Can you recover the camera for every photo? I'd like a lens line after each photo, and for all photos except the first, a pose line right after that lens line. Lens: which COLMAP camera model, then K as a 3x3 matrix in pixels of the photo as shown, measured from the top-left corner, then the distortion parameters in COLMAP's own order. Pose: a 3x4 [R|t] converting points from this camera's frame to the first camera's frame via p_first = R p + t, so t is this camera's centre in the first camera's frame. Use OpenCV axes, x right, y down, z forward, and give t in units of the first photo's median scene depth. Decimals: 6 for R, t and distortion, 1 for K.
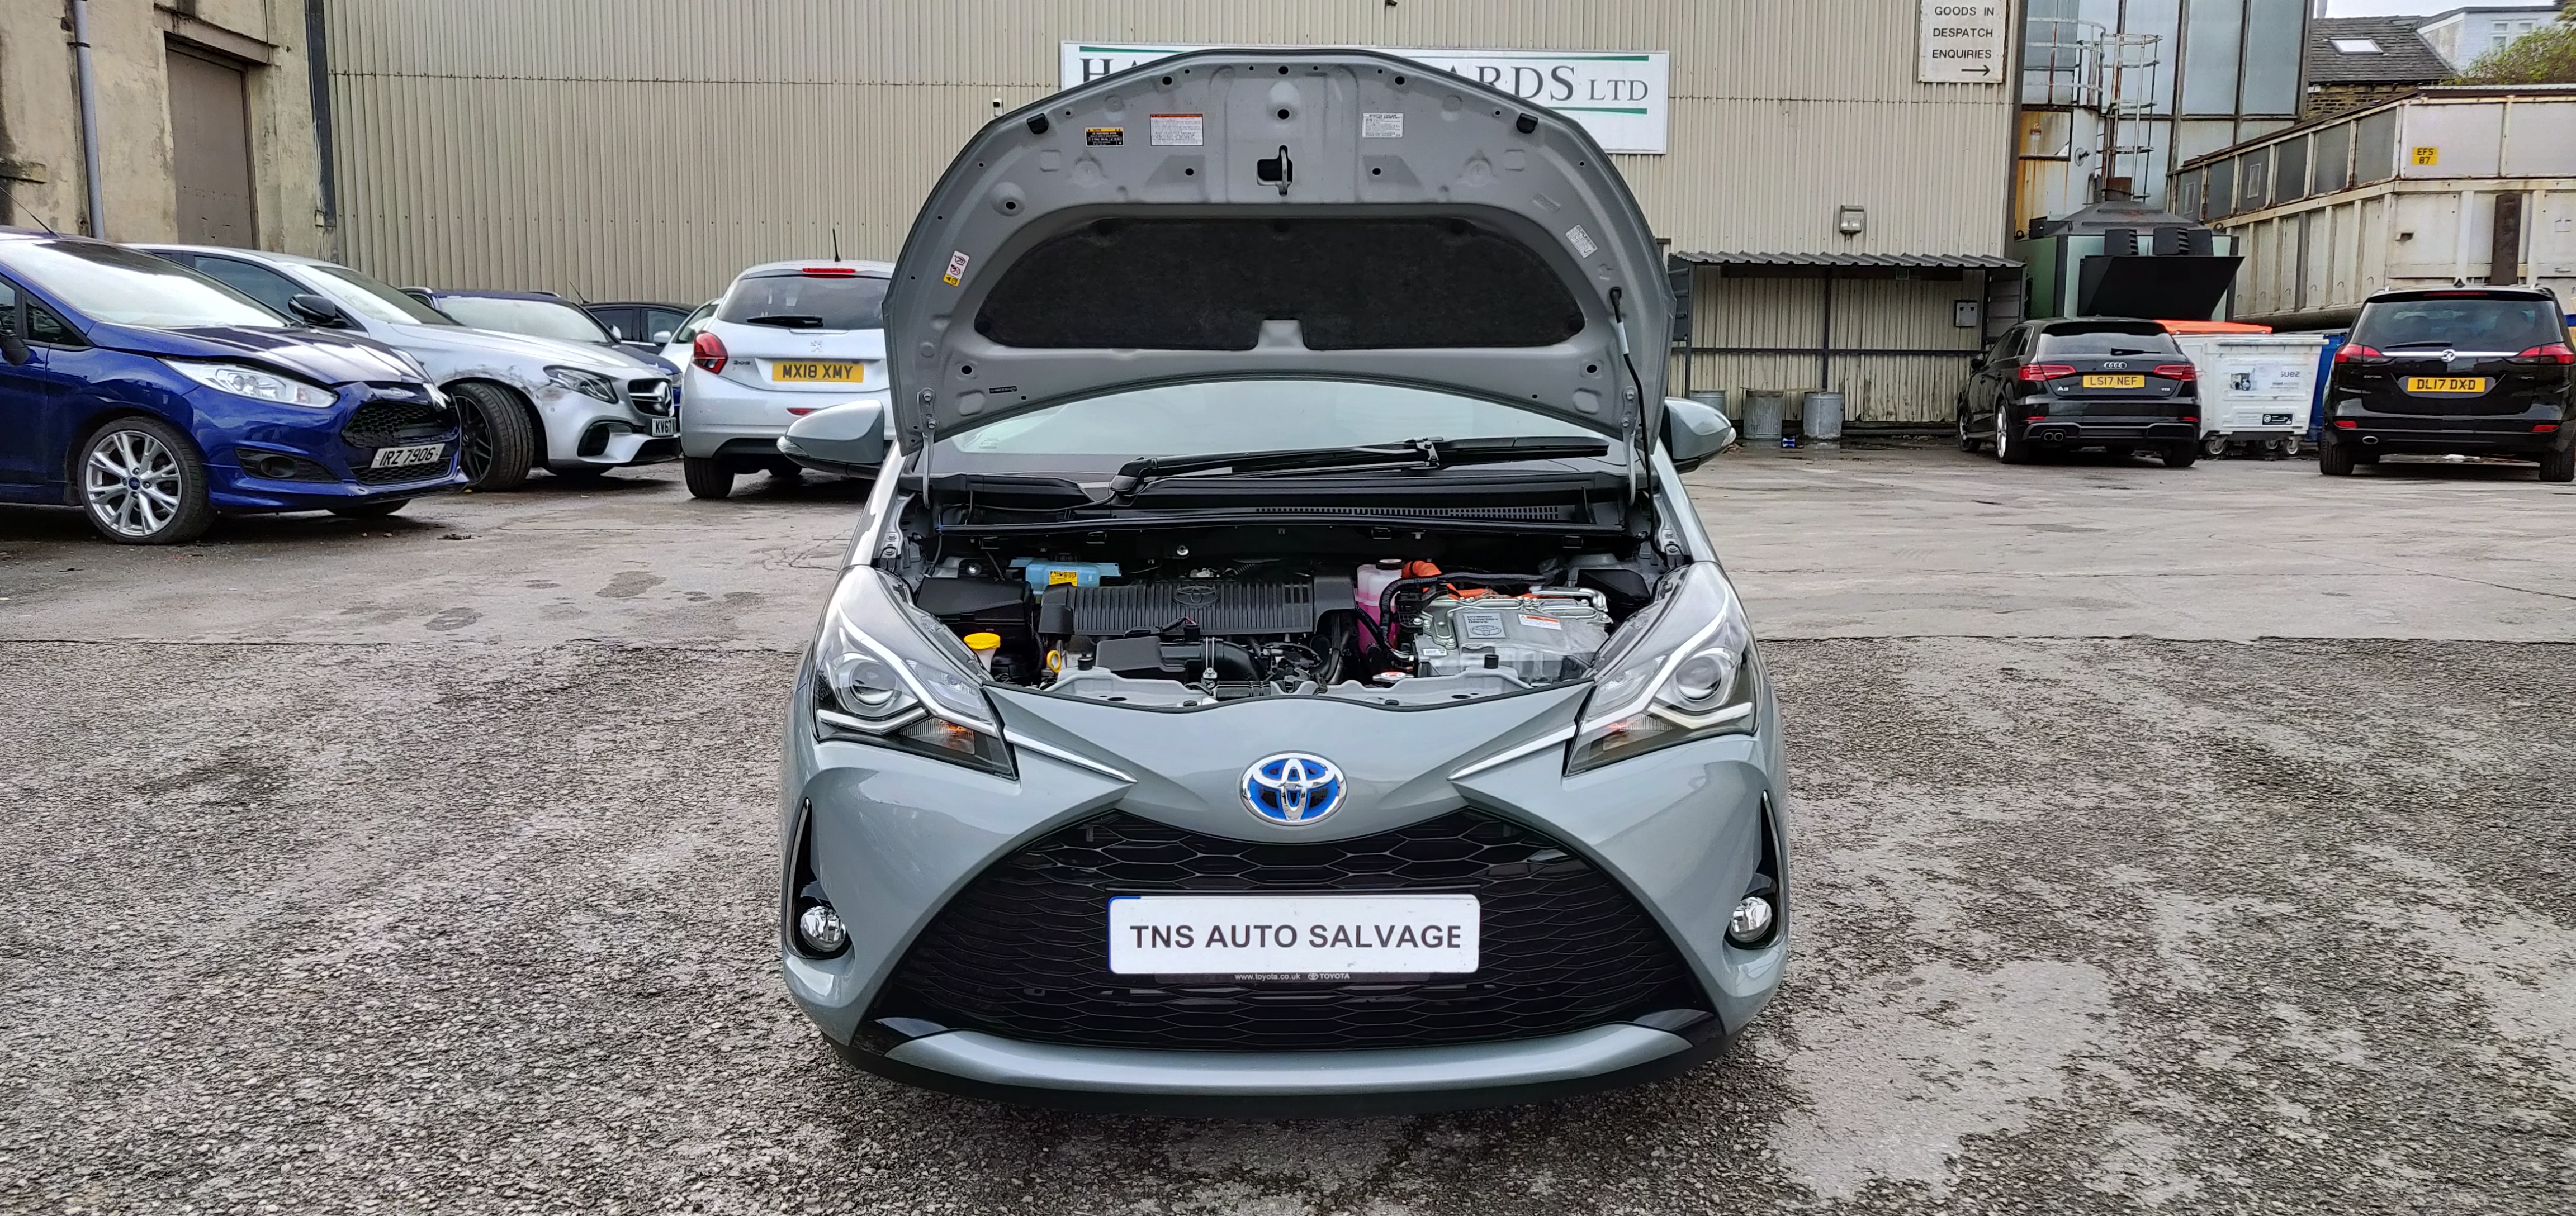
lens RADIAL K [[1951.1, 0, 1279.8], [0, 1951.1, 598.1], [0, 0, 1]] dist [-0.017896, 0.071576]
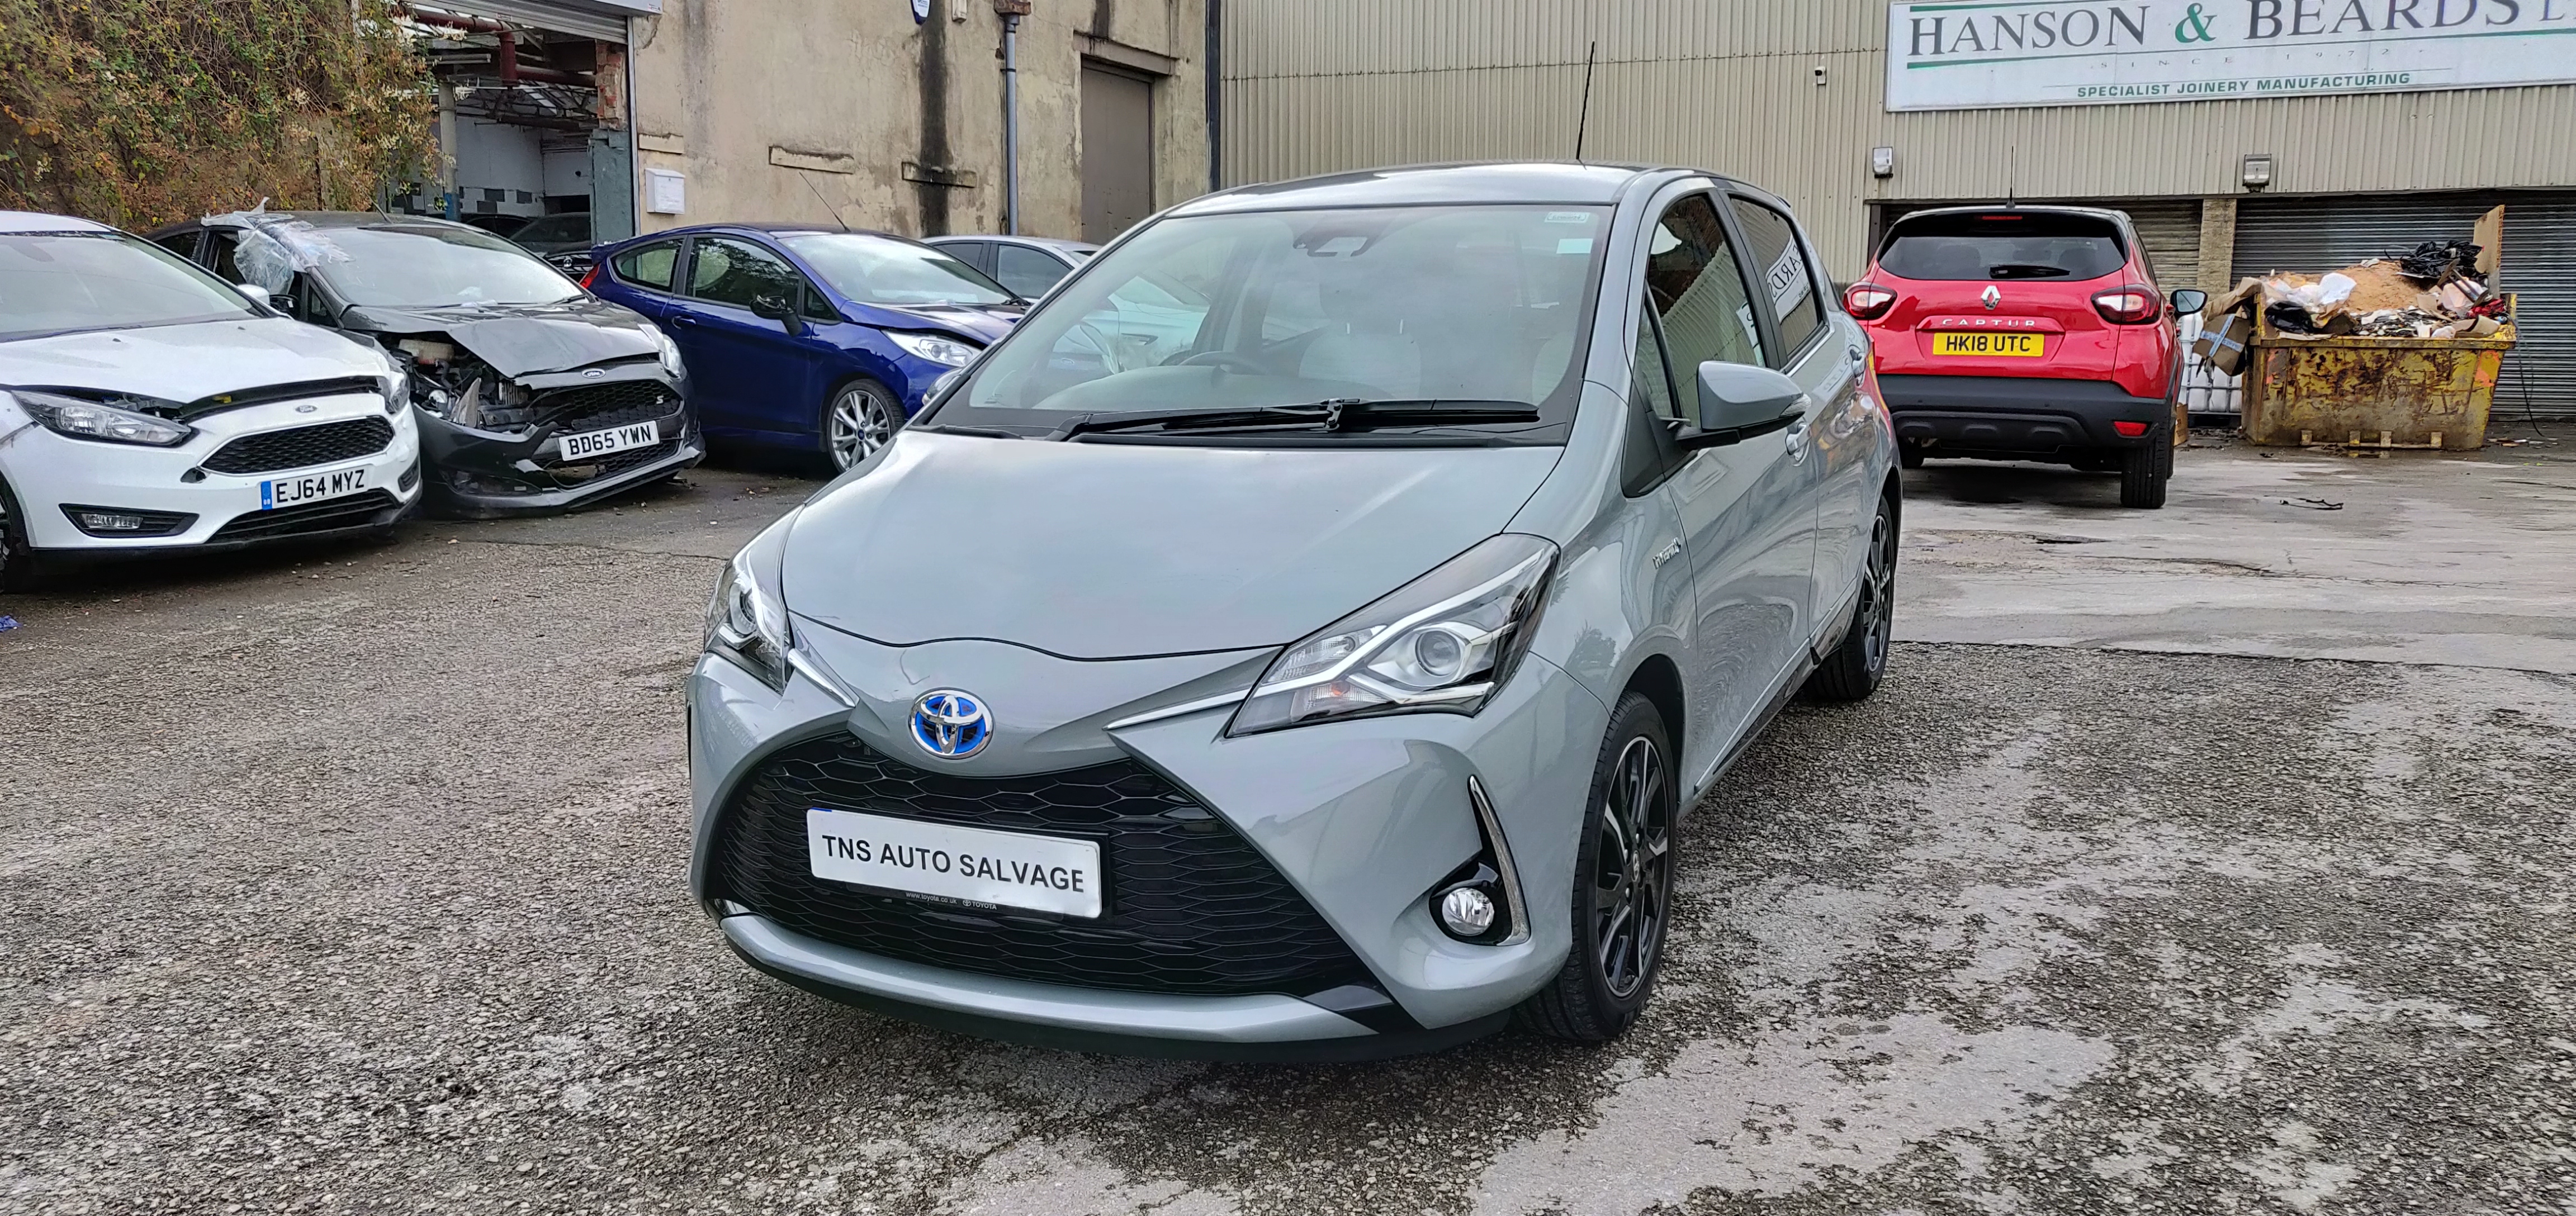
lens RADIAL K [[1951.1, 0, 1322.7], [0, 1951.1, 604.8], [0, 0, 1]] dist [-0.017896, 0.071576]
pose [[0.898491, 0.061123, -0.434715, 0.477496], [-0.054731, 0.998130, 0.027221, -0.004634], [0.435566, -0.000666, 0.900157, 0.100933]]
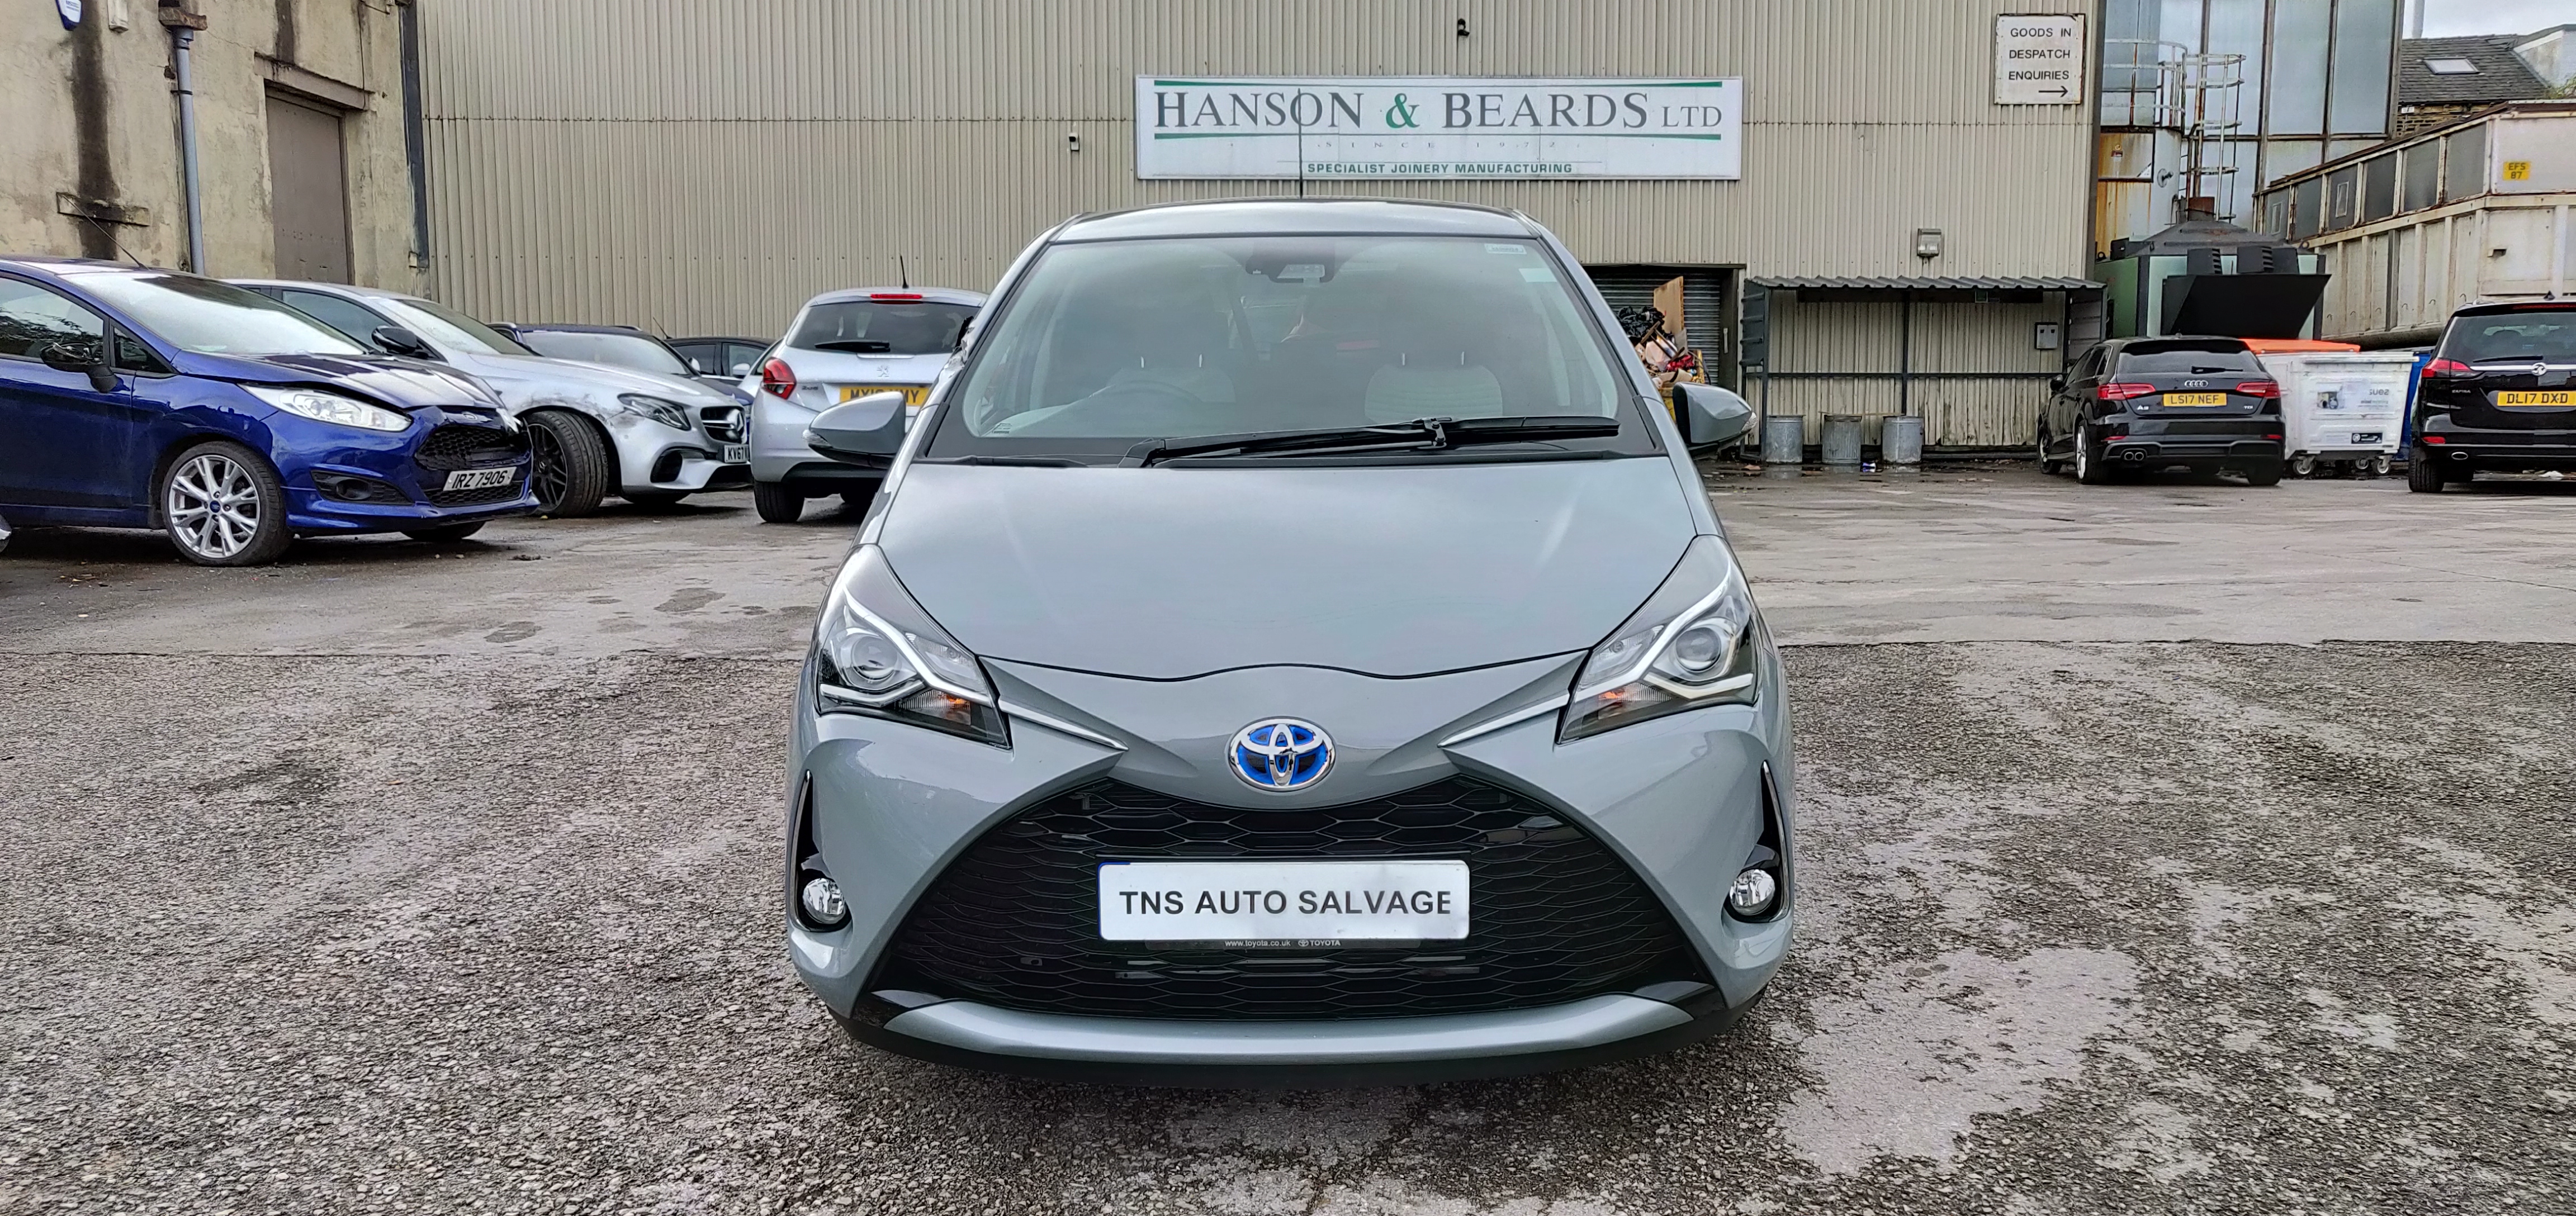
lens RADIAL K [[1951.1, 0, 1303.0], [0, 1951.1, 596.2], [0, 0, 1]] dist [-0.017896, 0.071576]
pose [[0.999444, -0.005335, -0.032926, 0.038027], [0.004676, 0.999788, -0.020050, 0.027210], [0.033026, 0.019885, 0.999257, -0.000452]]
